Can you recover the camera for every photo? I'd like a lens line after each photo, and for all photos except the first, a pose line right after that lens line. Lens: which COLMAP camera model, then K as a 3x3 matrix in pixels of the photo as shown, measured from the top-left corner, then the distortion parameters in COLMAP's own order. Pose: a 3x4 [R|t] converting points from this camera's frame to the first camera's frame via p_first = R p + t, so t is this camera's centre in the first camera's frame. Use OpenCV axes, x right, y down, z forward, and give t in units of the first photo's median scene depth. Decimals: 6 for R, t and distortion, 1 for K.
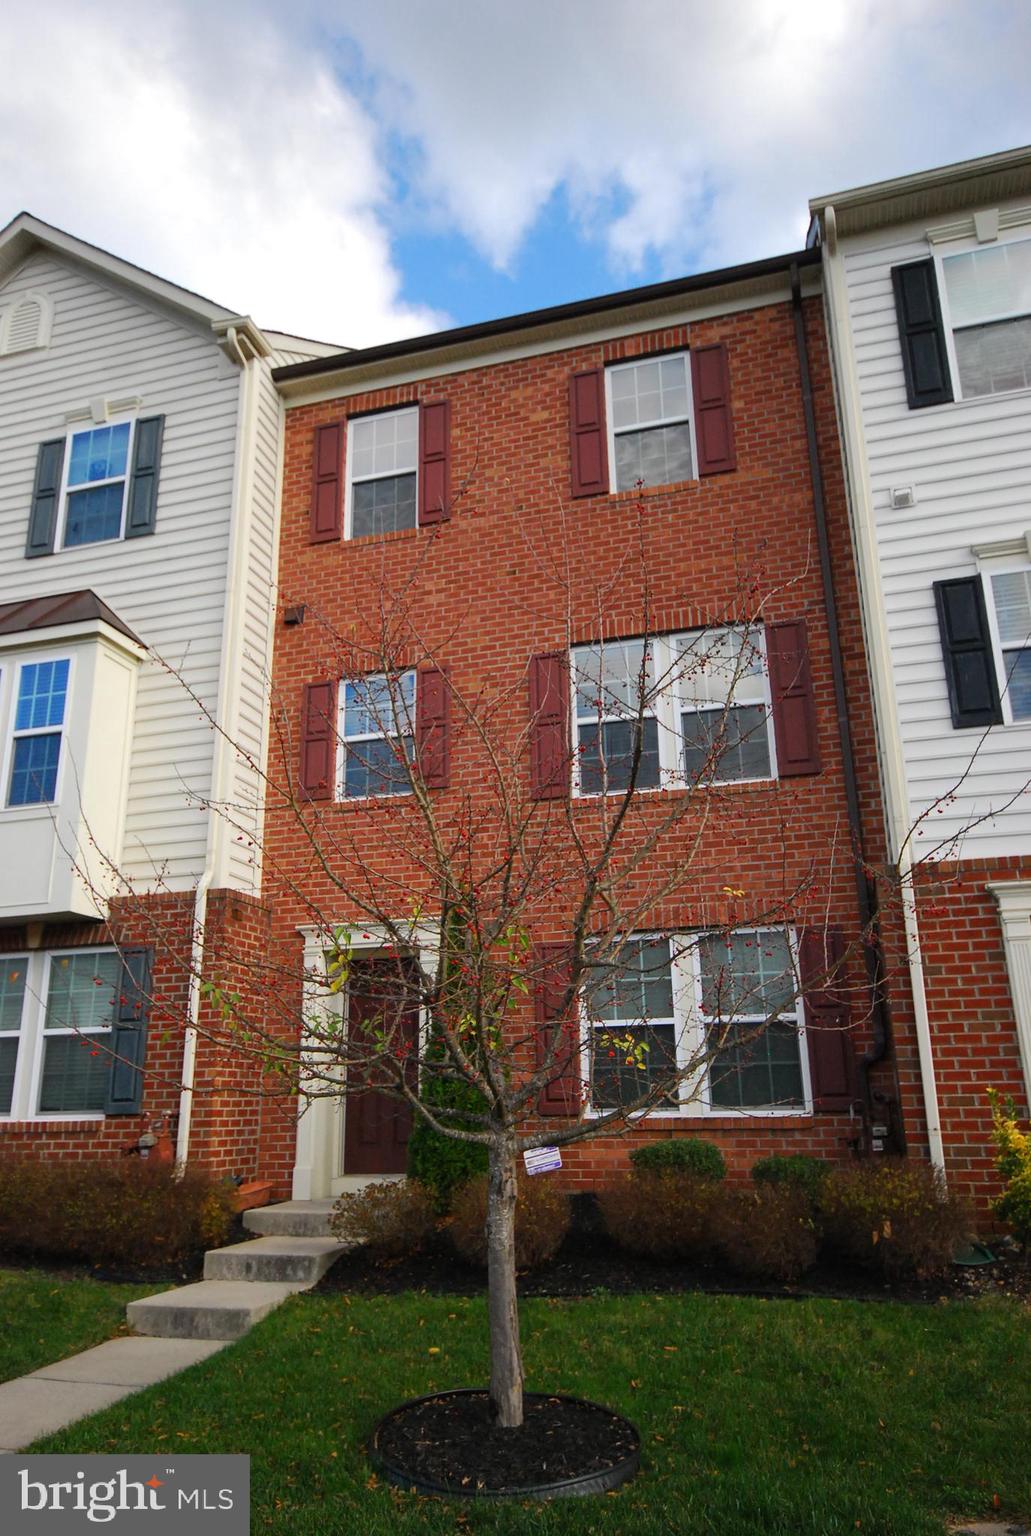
lens RADIAL K [[1095.2, 0, 515.5], [0, 1095.2, 768.0], [0, 0, 1]] dist [0.007137, -0.001655]
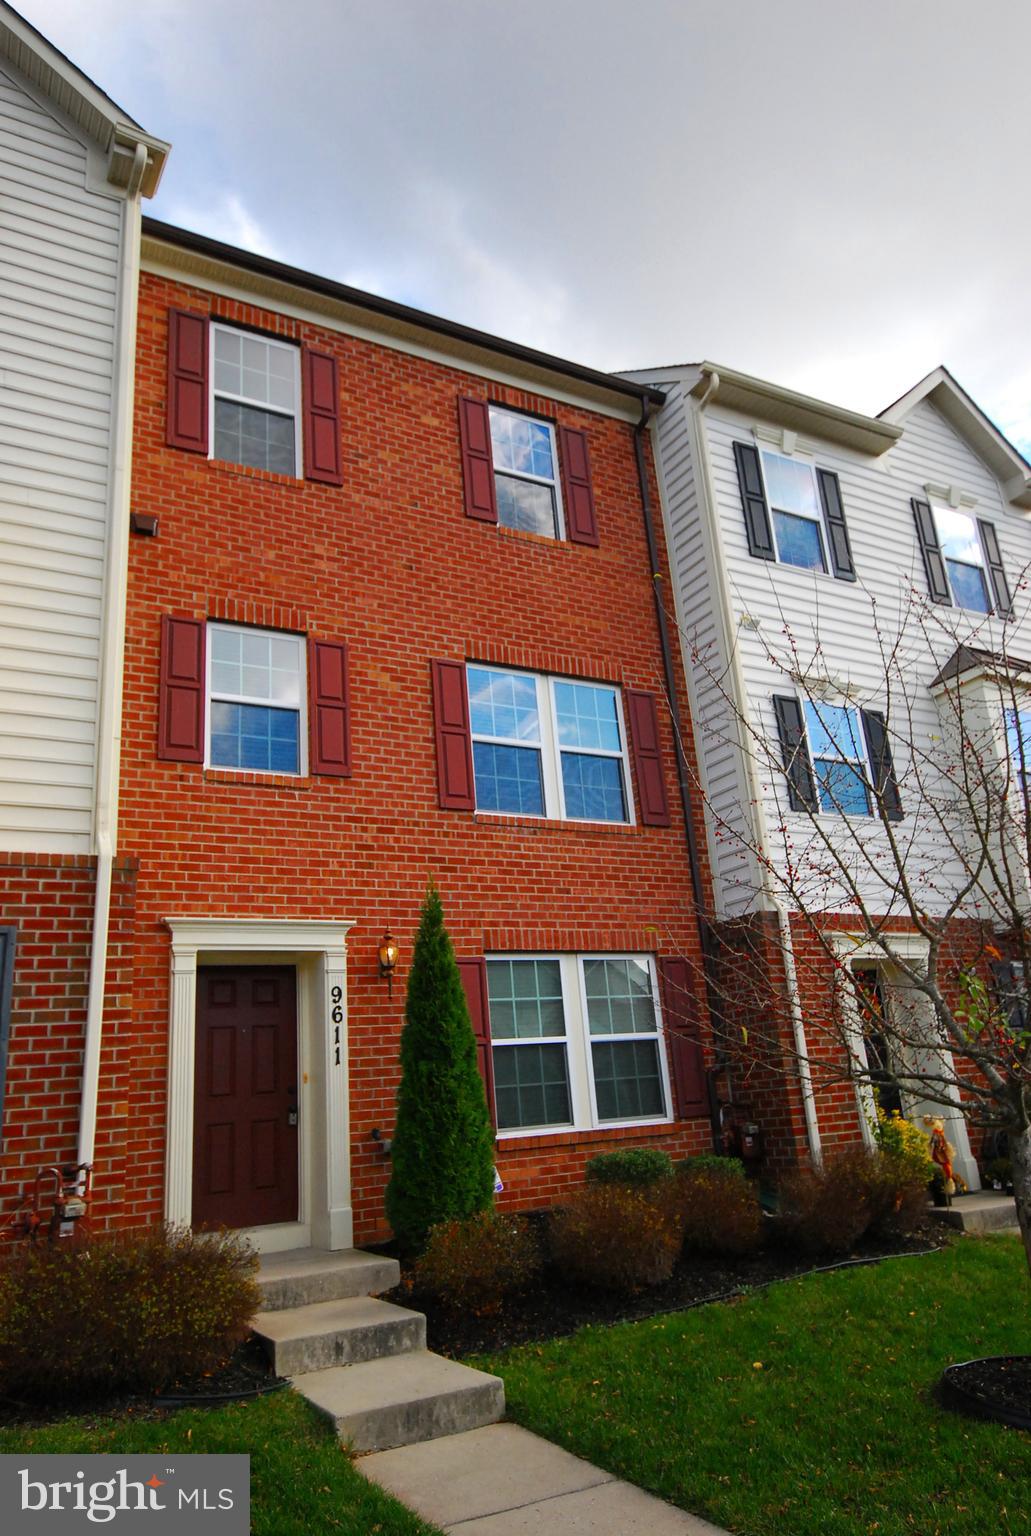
lens RADIAL K [[1052.3, 0, 514.1], [0, 1052.3, 766.9], [0, 0, 1]] dist [0.007034, -0.001451]
pose [[0.679532, 0.190628, 0.708447, -0.623580], [-0.153333, 0.981229, -0.116953, 0.095654], [-0.717443, -0.029155, 0.696007, 0.325260]]
